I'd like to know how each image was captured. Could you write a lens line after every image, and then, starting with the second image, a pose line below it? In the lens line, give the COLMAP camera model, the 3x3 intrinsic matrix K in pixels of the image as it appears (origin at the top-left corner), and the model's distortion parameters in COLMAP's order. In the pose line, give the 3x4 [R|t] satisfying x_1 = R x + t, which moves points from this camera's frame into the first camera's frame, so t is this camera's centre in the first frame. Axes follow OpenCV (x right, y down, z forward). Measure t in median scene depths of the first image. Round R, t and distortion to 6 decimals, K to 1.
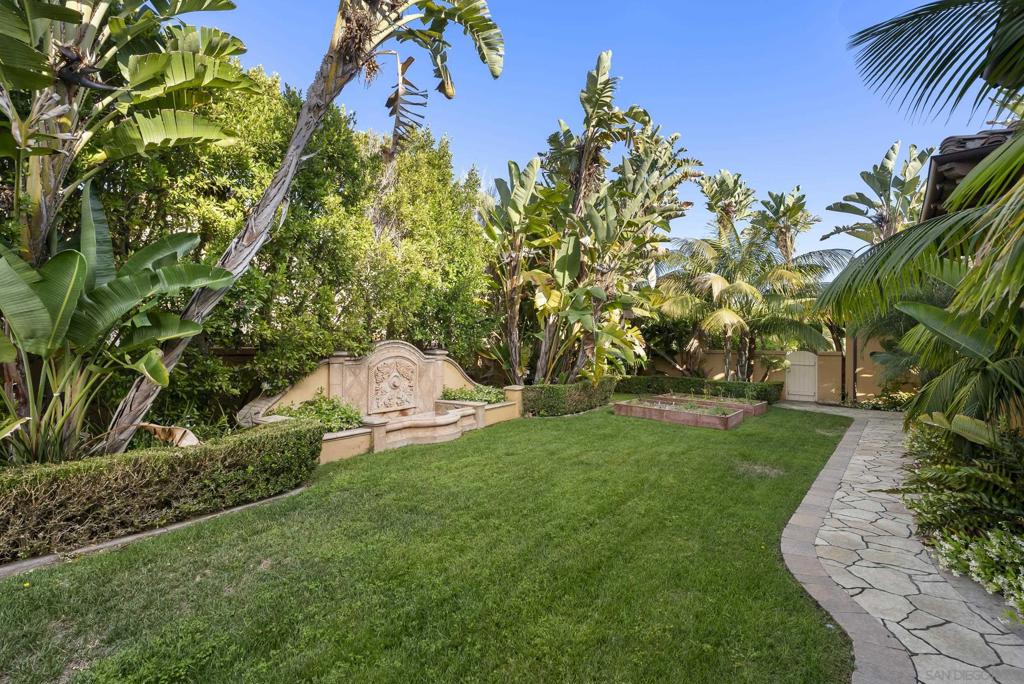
lens RADIAL K [[466.7, 0, 508.2], [0, 466.7, 340.9], [0, 0, 1]] dist [0.001159, 0.000239]
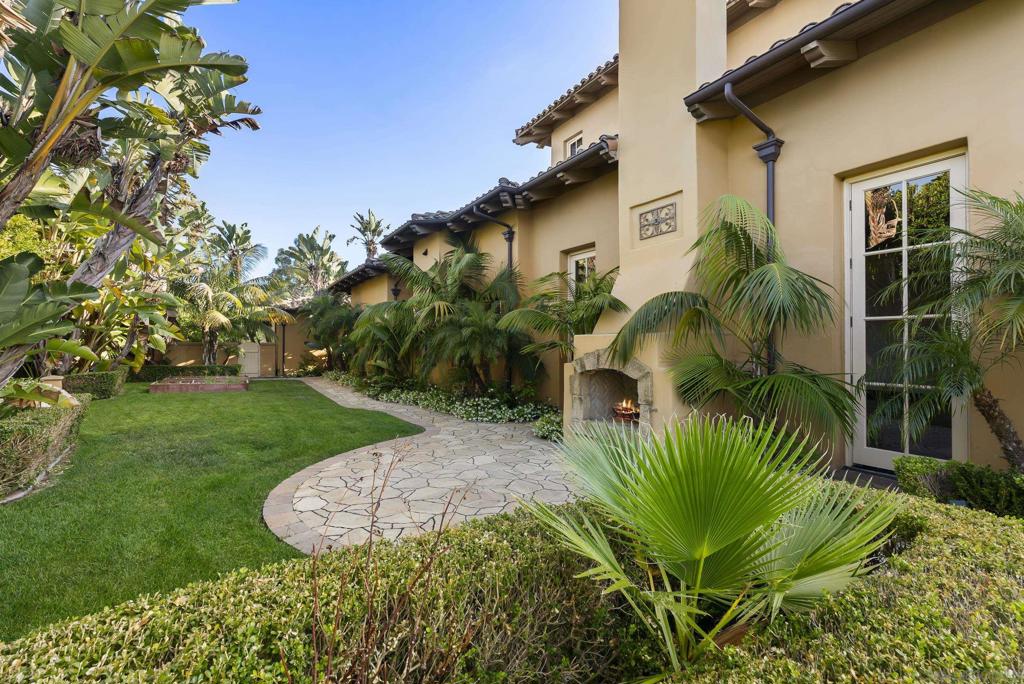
lens RADIAL K [[466.7, 0, 510.7], [0, 466.7, 338.0], [0, 0, 1]] dist [0.001159, 0.000239]
pose [[0.342512, -0.003779, 0.939506, -0.599042], [-0.004367, 0.999975, 0.005614, -0.000127], [-0.939503, -0.006026, 0.342487, -0.318362]]
